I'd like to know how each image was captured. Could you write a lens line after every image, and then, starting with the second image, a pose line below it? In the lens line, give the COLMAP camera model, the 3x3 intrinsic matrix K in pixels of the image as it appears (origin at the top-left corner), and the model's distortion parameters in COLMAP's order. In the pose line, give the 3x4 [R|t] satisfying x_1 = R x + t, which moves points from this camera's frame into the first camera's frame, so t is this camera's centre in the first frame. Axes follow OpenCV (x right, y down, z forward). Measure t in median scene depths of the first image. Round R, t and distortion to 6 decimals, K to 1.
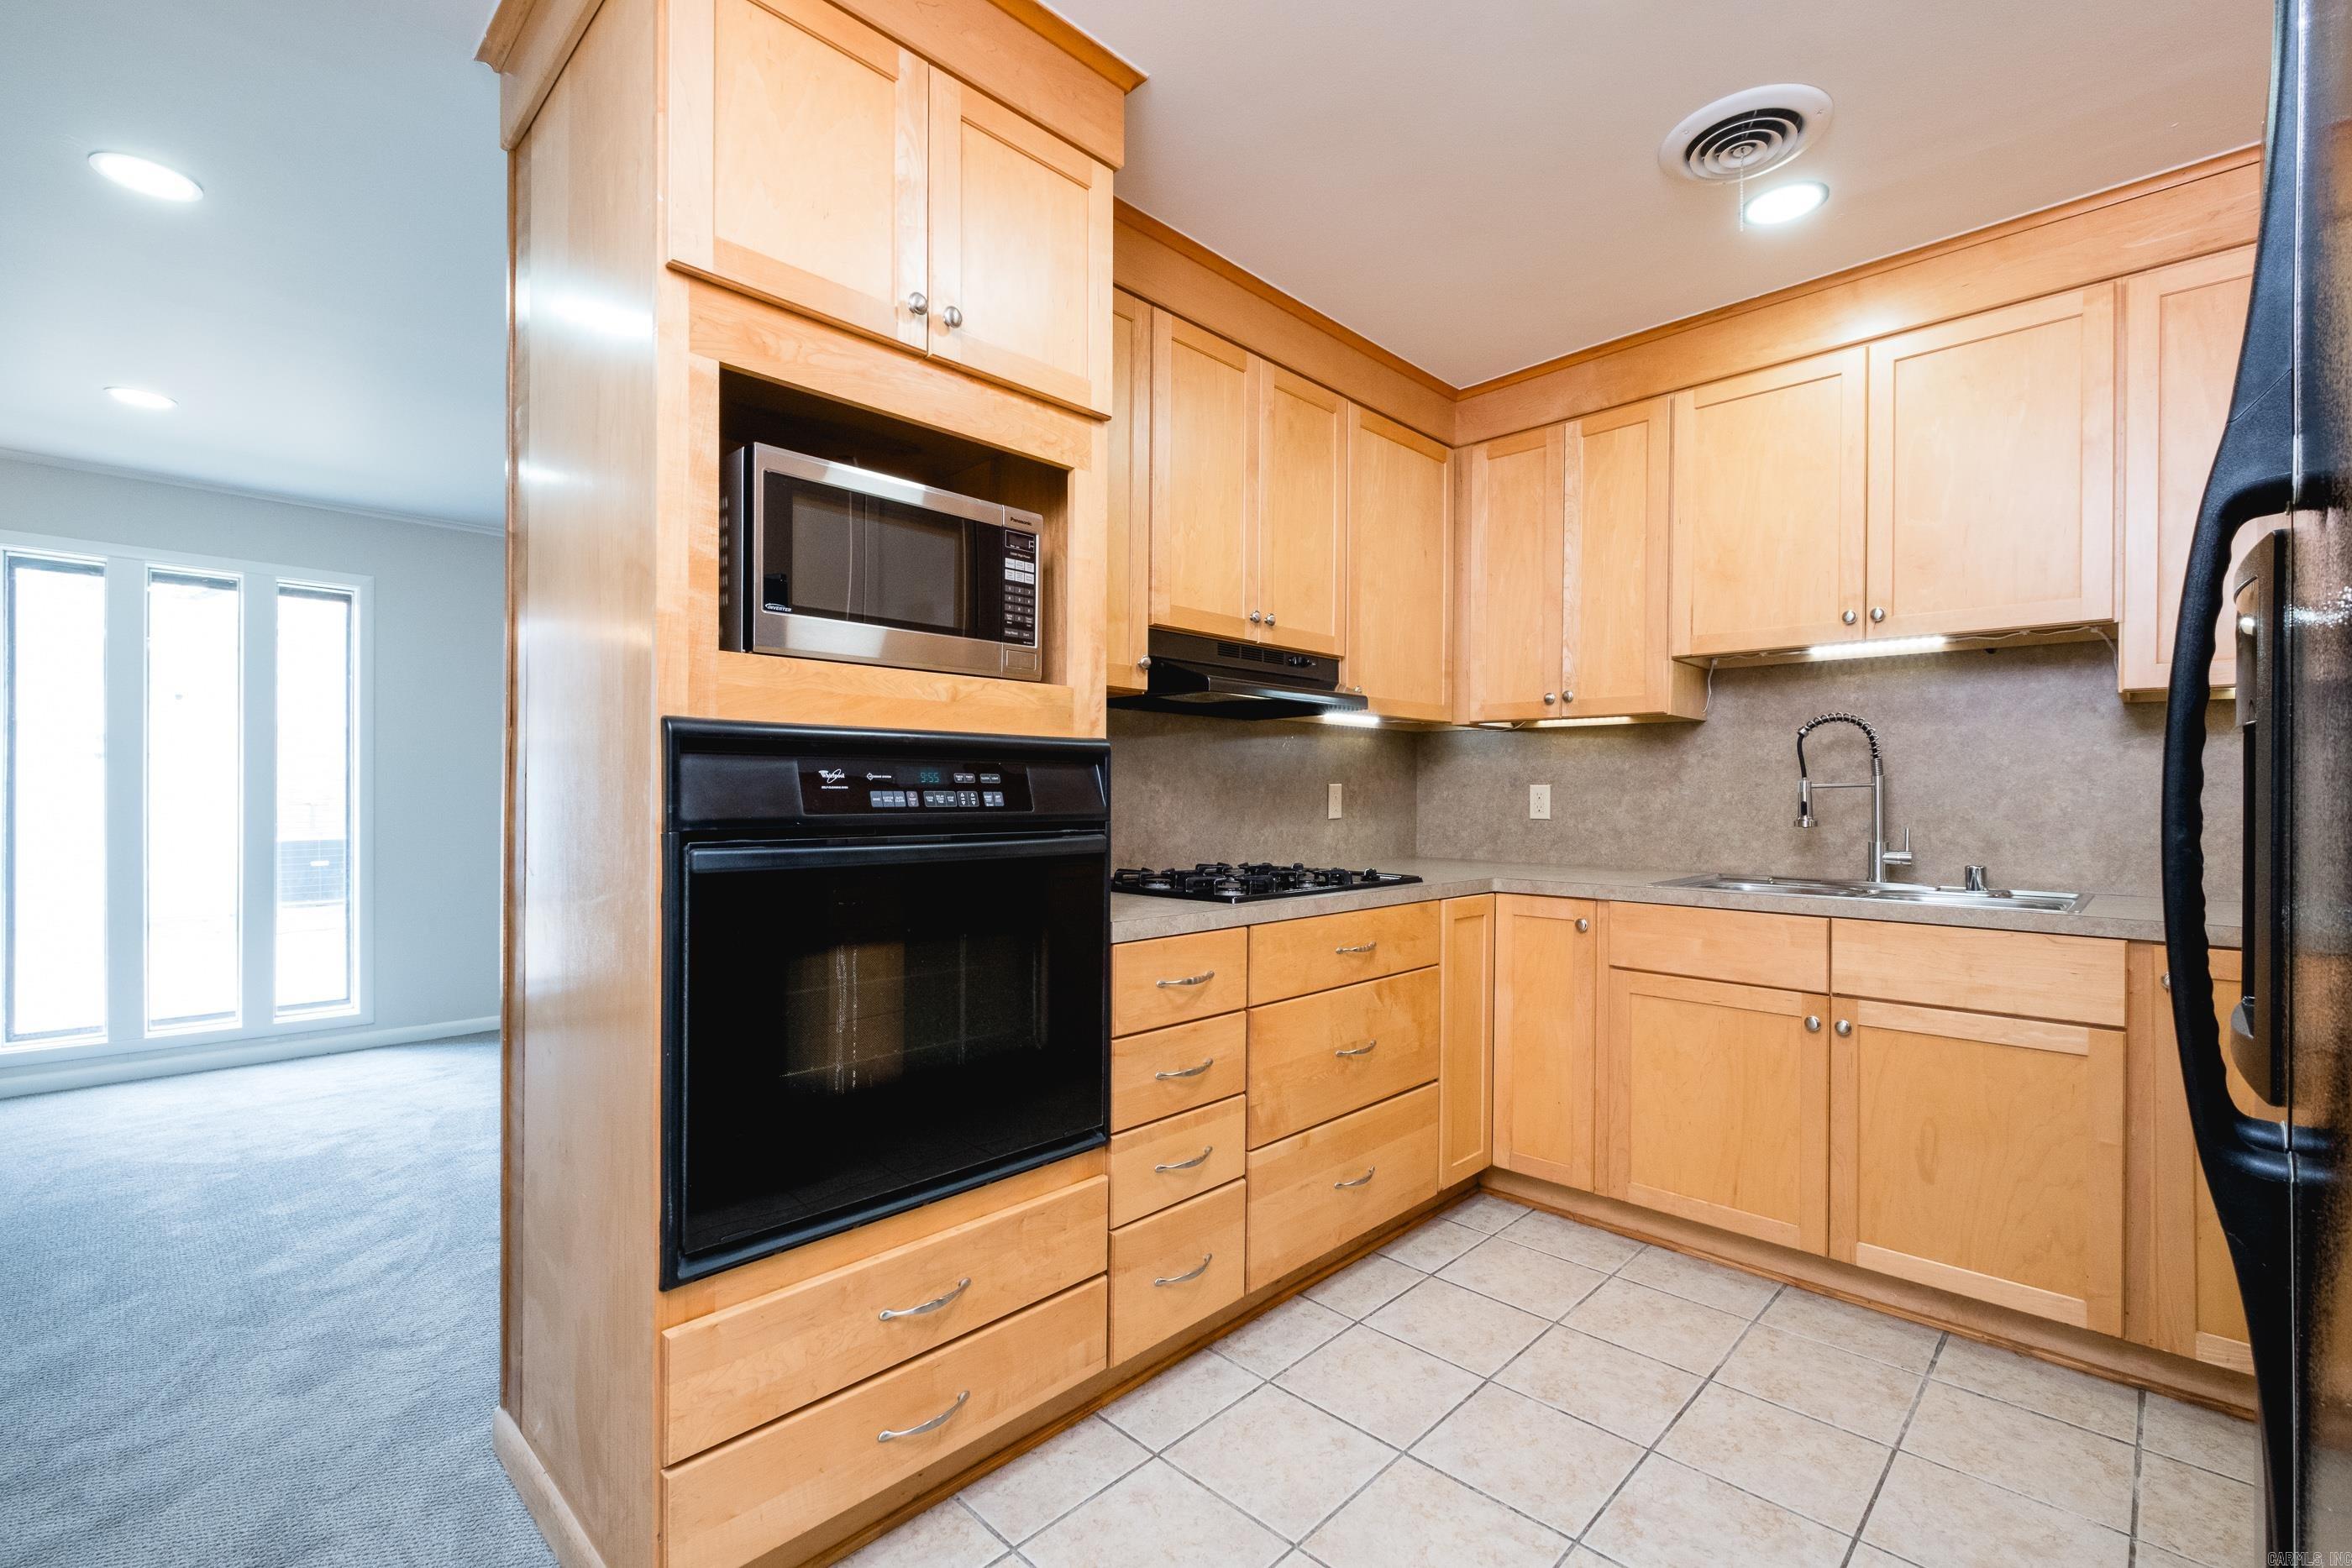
lens RADIAL K [[1018.0, 0, 1168.6], [0, 1018.0, 786.5], [0, 0, 1]] dist [-0.000676, -0.000540]
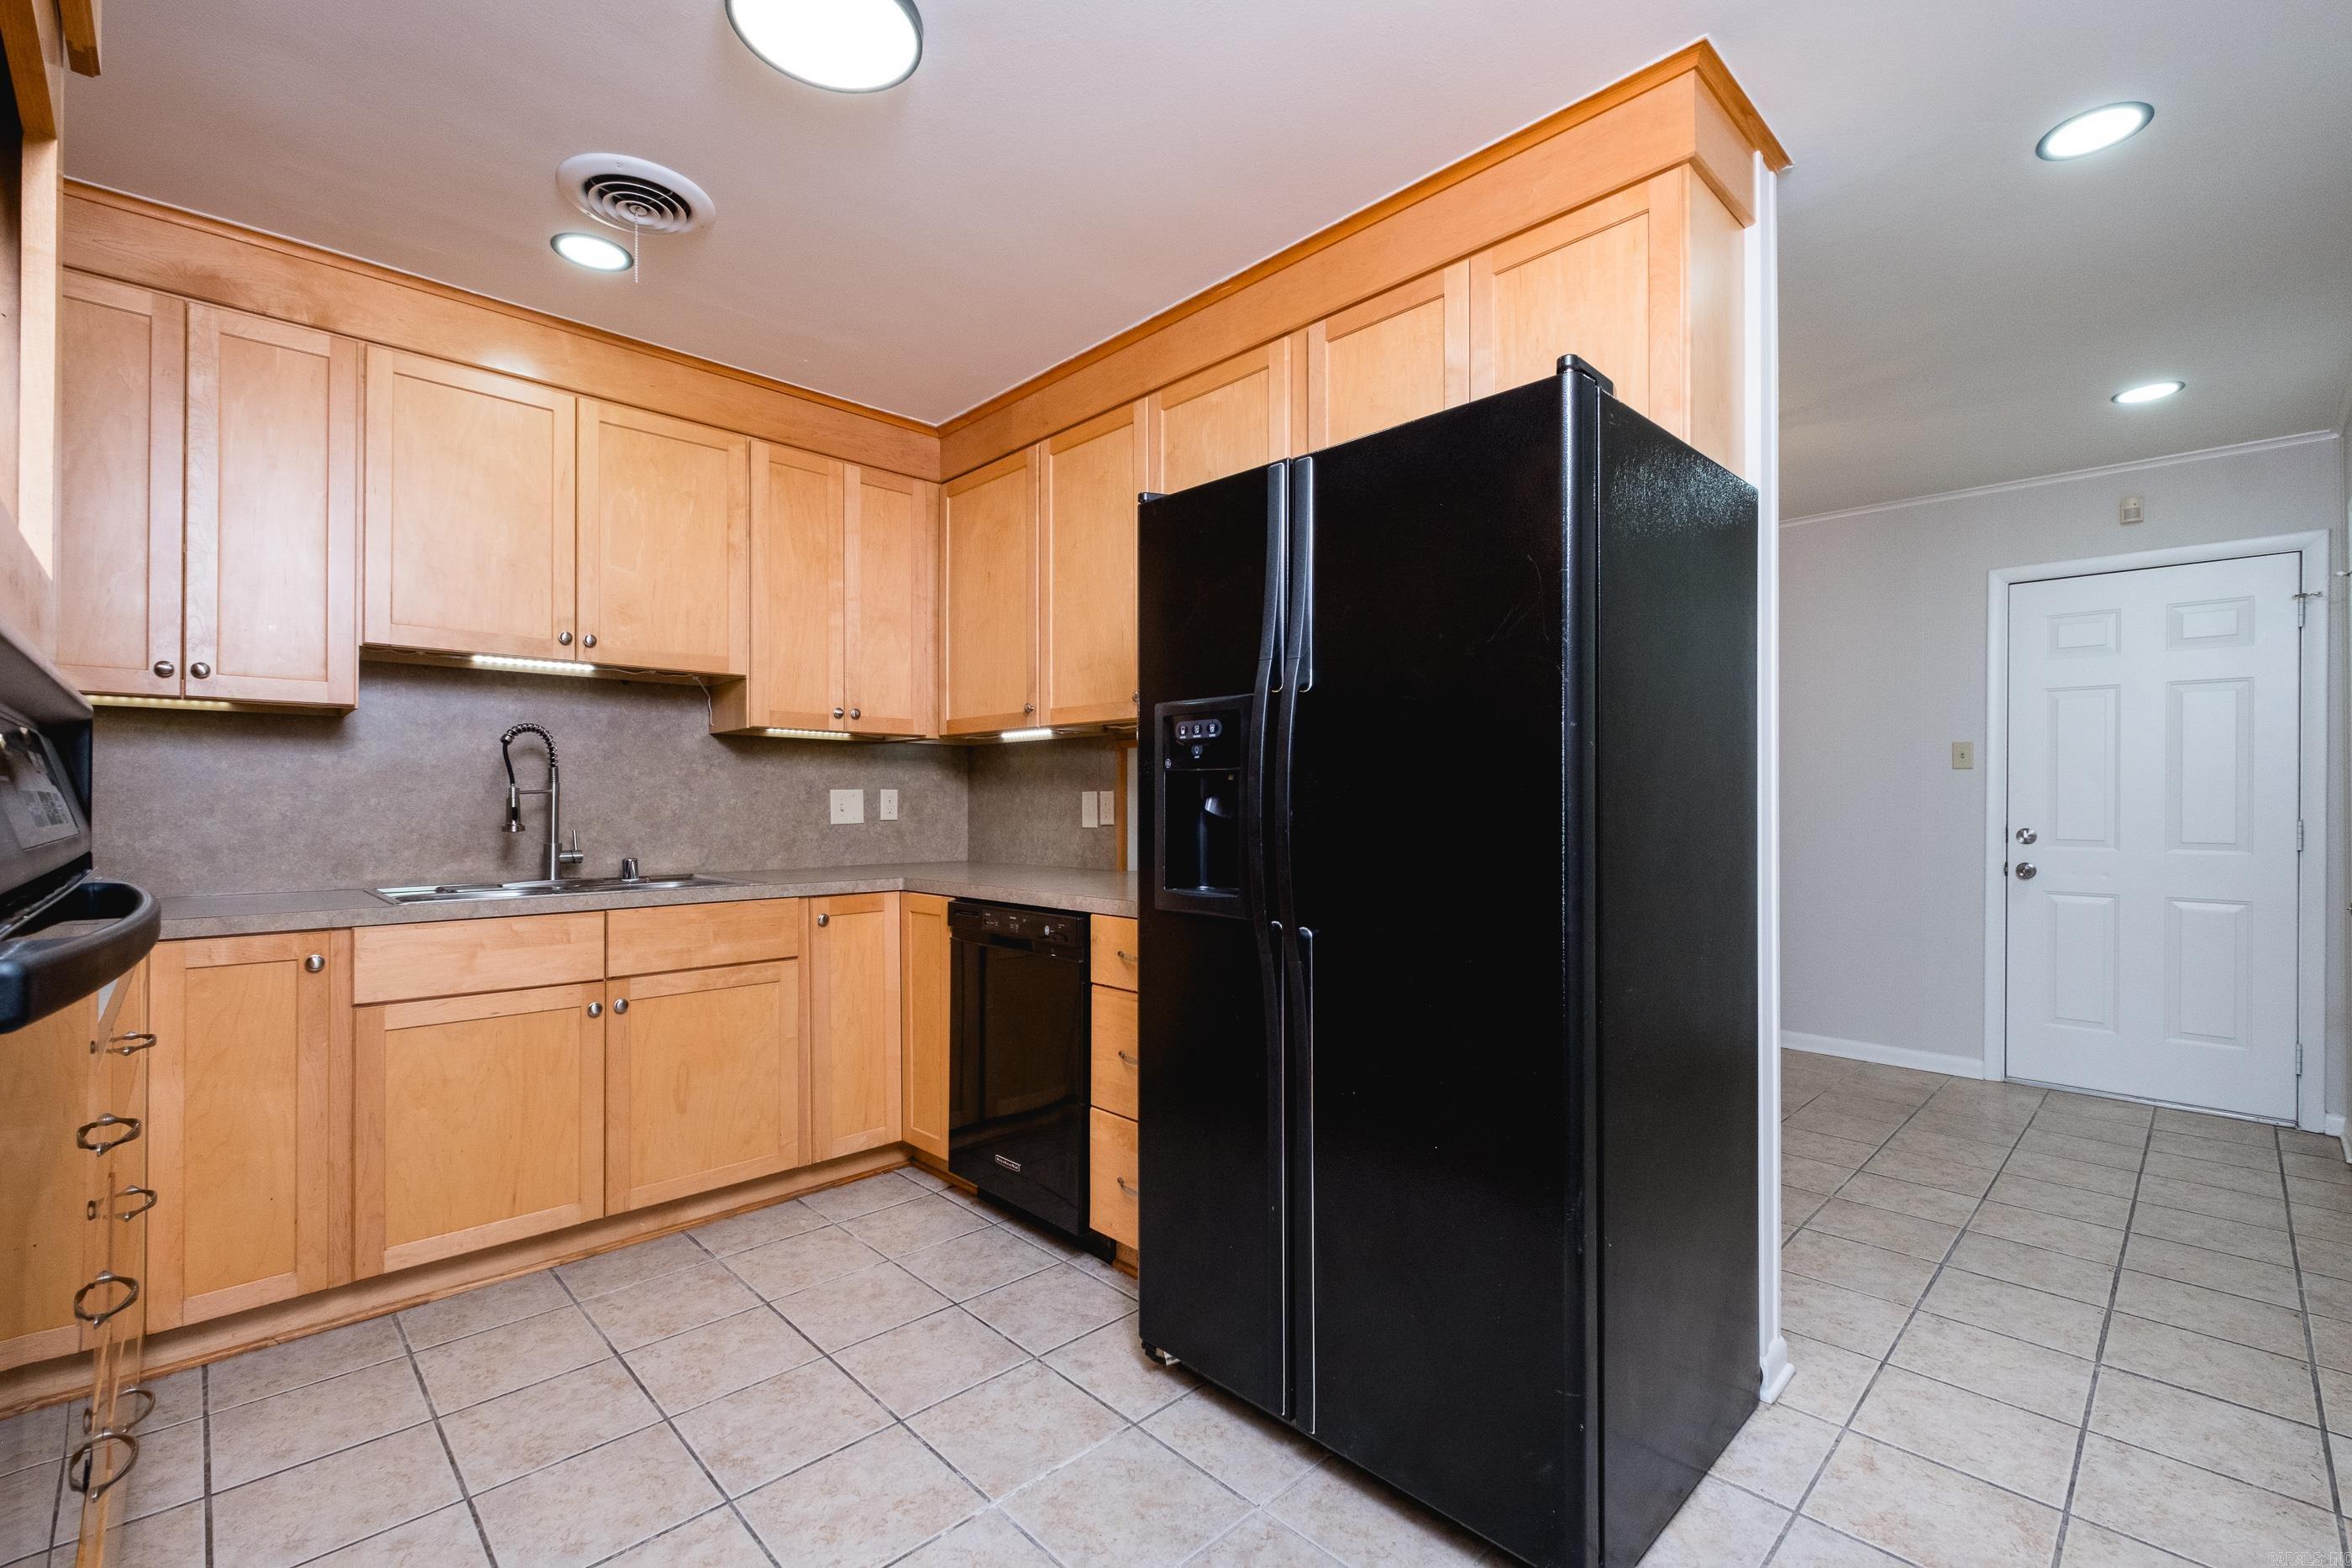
lens RADIAL K [[1018.0, 0, 1184.6], [0, 1018.0, 794.8], [0, 0, 1]] dist [-0.000676, -0.000540]
pose [[0.017416, 0.001698, 0.999847, -0.442711], [-0.007596, 0.999970, -0.001566, -0.001737], [-0.999819, -0.007567, 0.017428, 0.340395]]
